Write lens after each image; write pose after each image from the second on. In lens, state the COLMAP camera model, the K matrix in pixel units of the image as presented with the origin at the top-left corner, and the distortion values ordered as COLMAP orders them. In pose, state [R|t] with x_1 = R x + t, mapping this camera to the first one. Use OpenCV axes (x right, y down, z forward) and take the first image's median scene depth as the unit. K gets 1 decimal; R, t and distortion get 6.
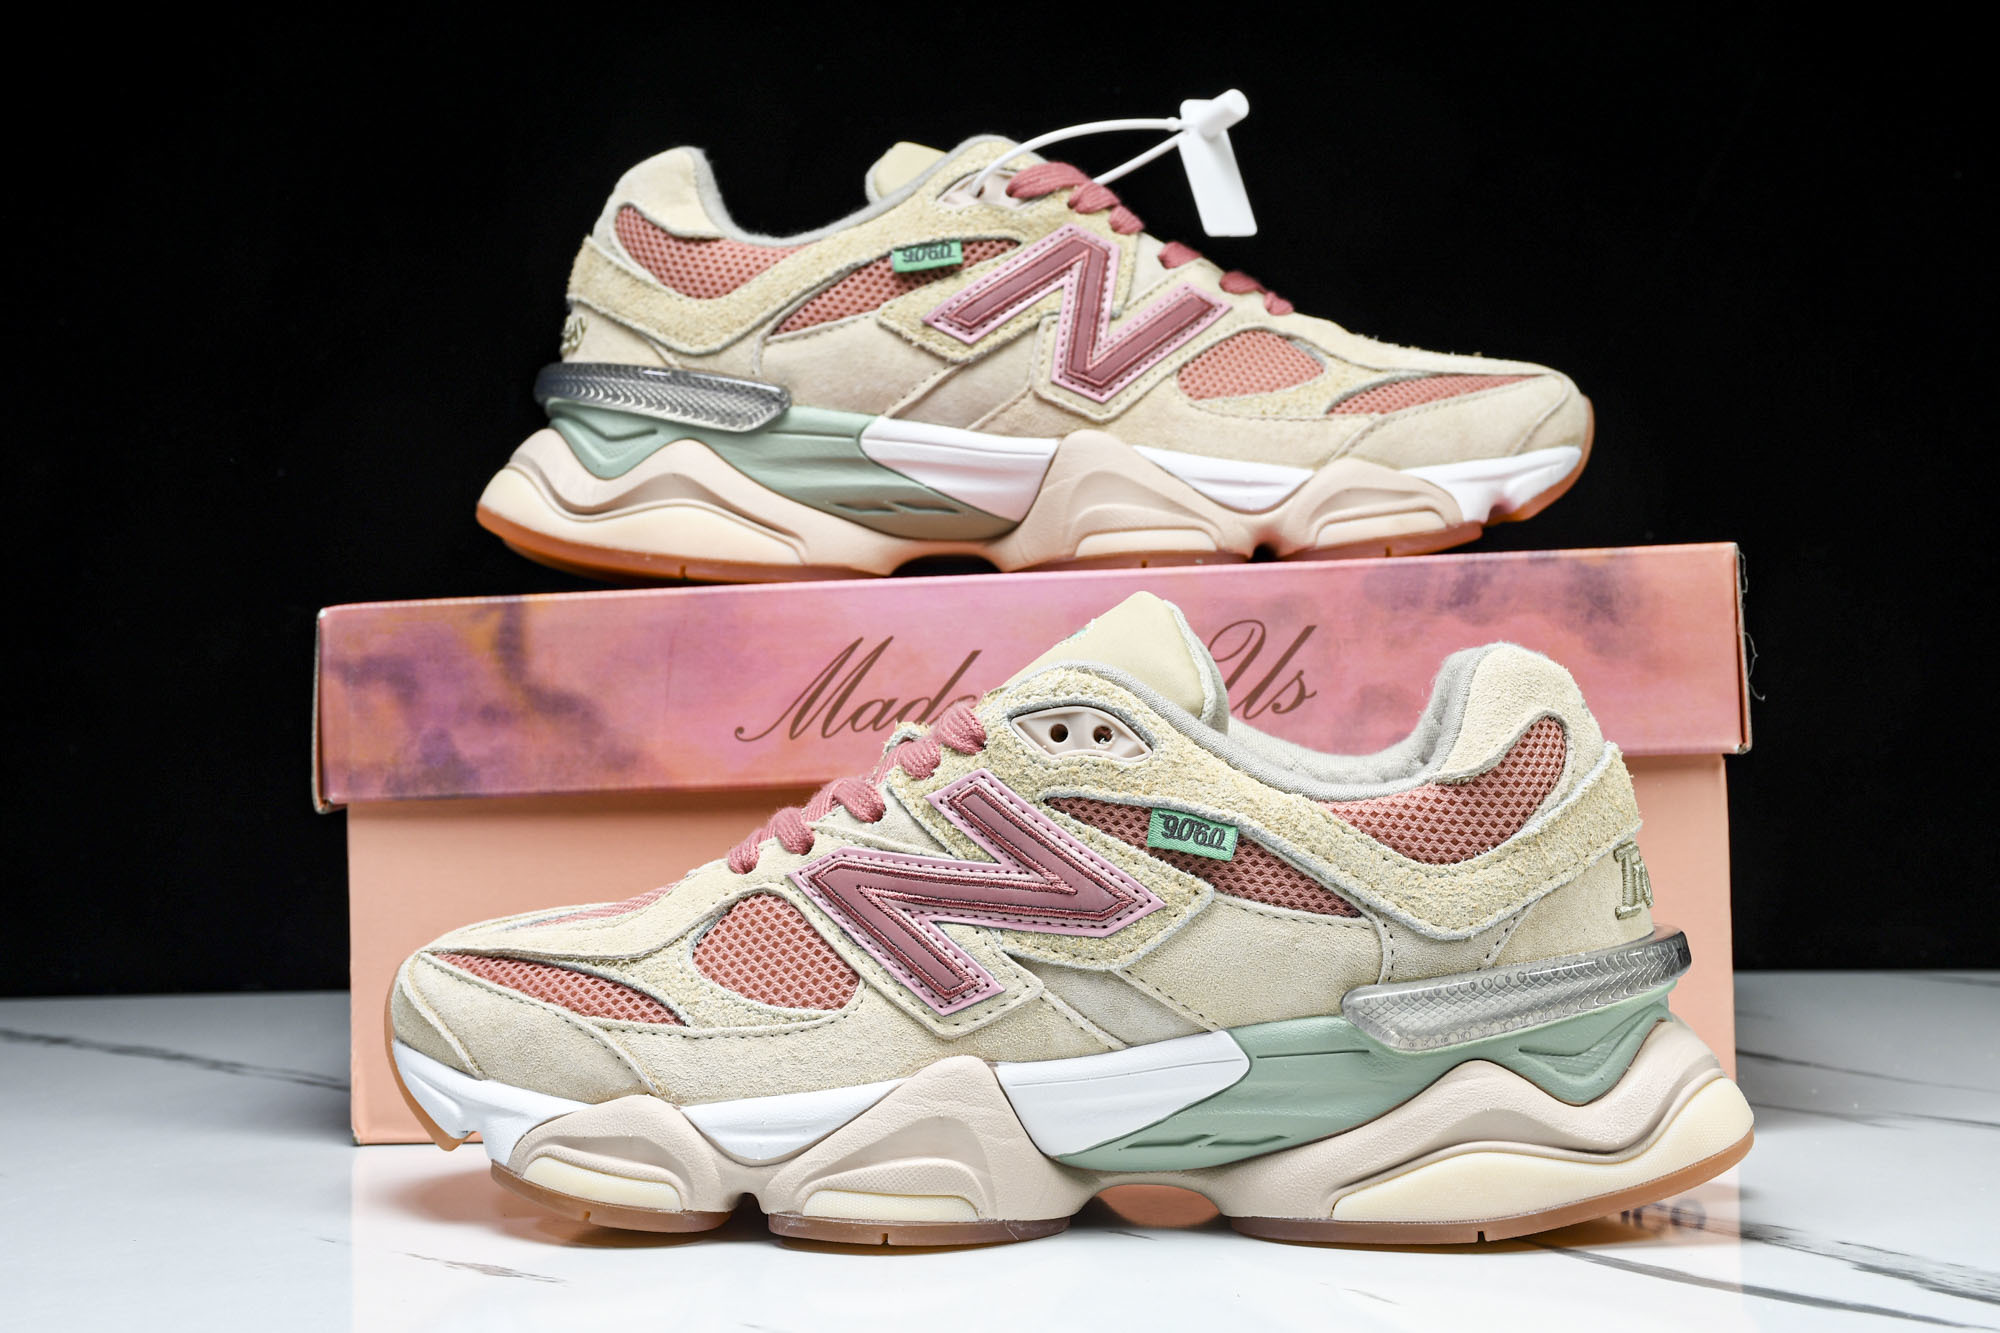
lens RADIAL K [[3217.7, 0, 1002.0], [0, 3217.7, 671.5], [0, 0, 1]] dist [0.120245, 0.000000]
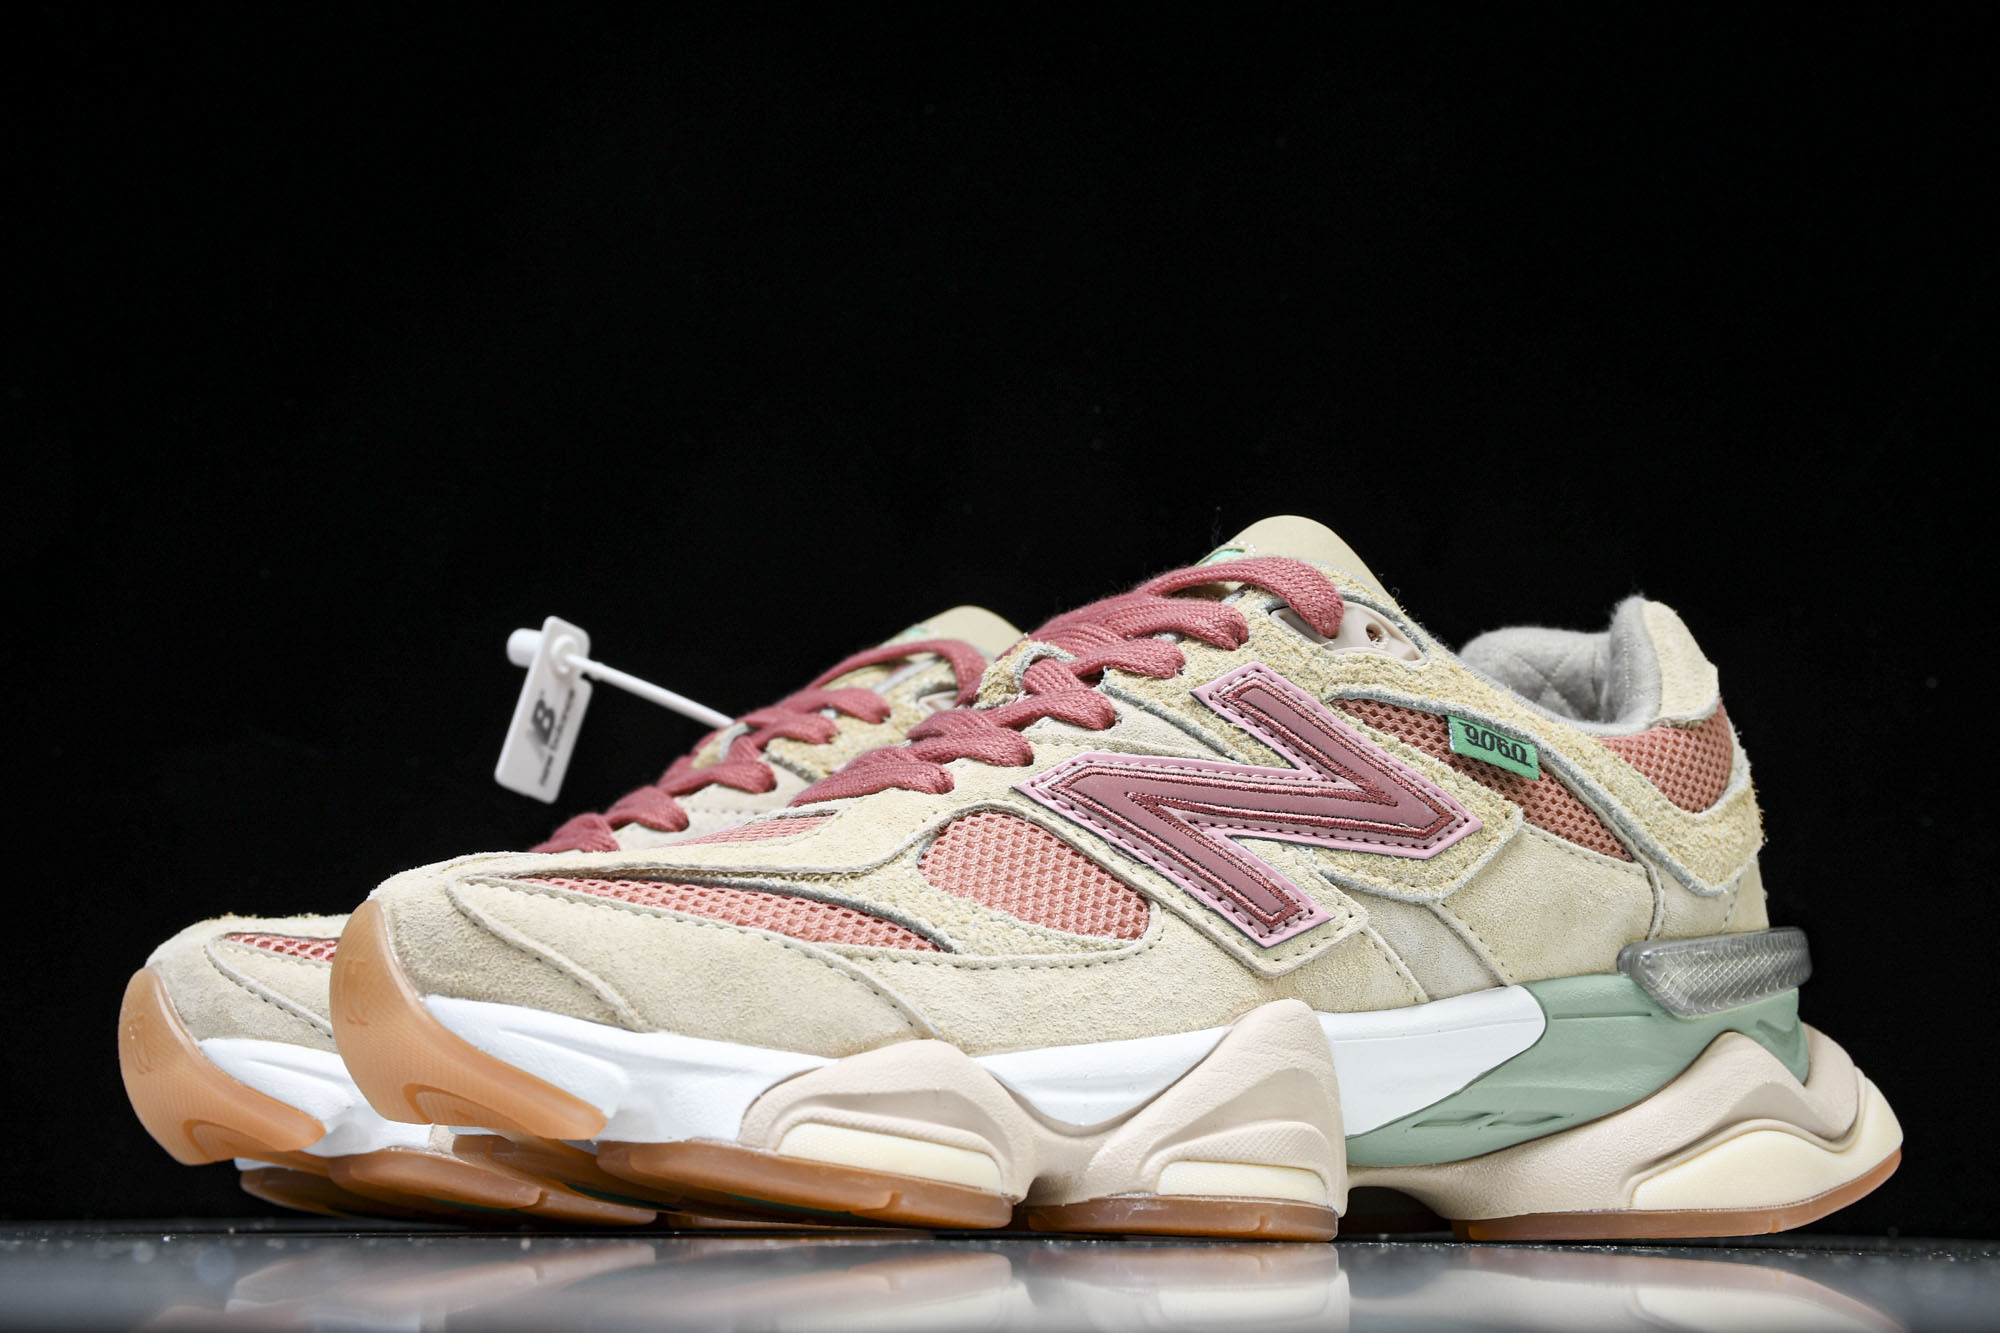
lens RADIAL K [[3217.7, 0, 964.0], [0, 3217.7, 563.0], [0, 0, 1]] dist [0.120245, 0.000000]
pose [[0.787196, 0.138308, 0.600994, -0.567768], [0.003700, 0.973450, -0.228869, 0.195991], [-0.616692, 0.182388, 0.765784, 0.416139]]
